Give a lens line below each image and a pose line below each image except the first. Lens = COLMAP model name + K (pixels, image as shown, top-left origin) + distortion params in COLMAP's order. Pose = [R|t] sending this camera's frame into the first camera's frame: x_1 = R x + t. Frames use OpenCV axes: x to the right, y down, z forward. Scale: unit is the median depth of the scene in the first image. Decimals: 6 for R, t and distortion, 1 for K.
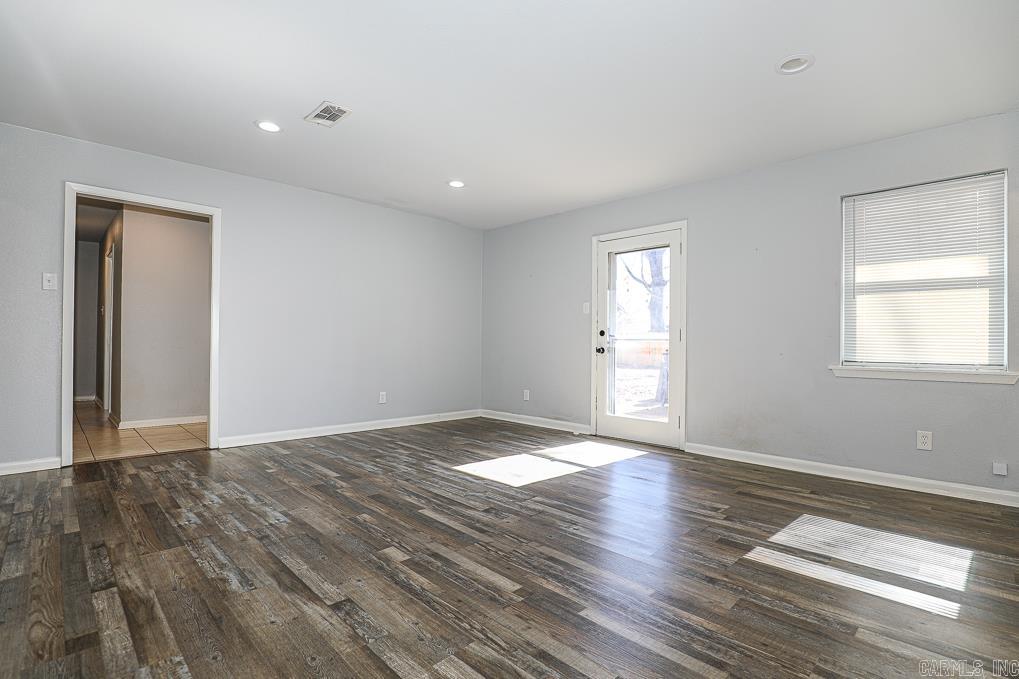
lens RADIAL K [[479.6, 0, 512.8], [0, 479.6, 335.9], [0, 0, 1]] dist [-0.039728, 0.004986]
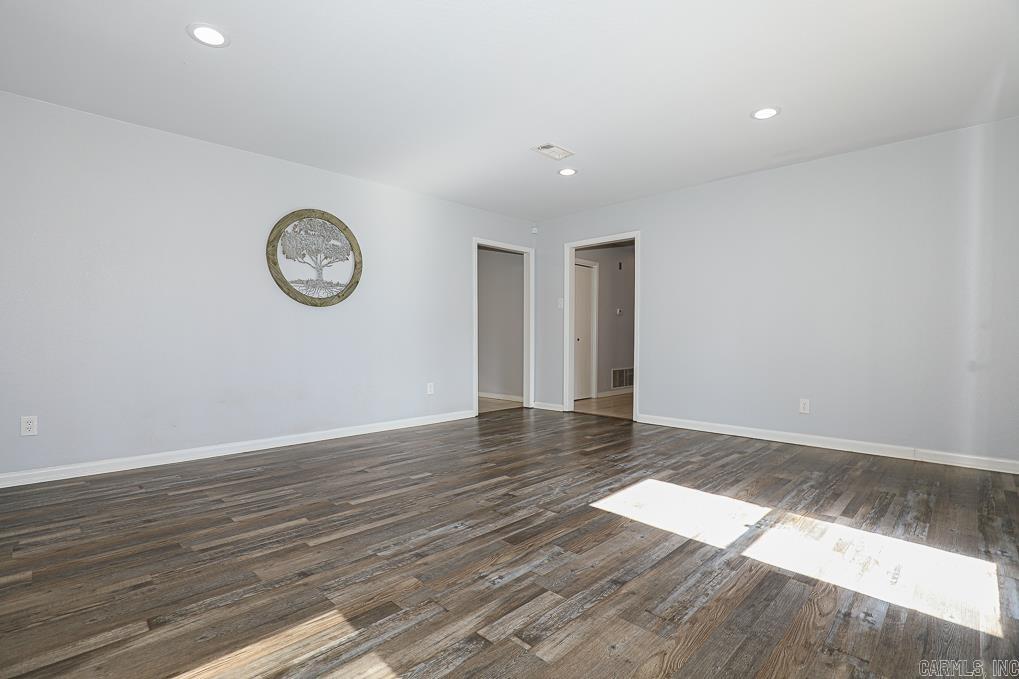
lens RADIAL K [[475.2, 0, 509.5], [0, 475.2, 339.5], [0, 0, 1]] dist [-0.028640, 0.000426]
pose [[-0.000215, -0.007881, -0.999969, 0.976836], [0.013571, 0.999877, -0.007883, 0.037604], [0.999908, -0.013572, -0.000108, 1.008395]]
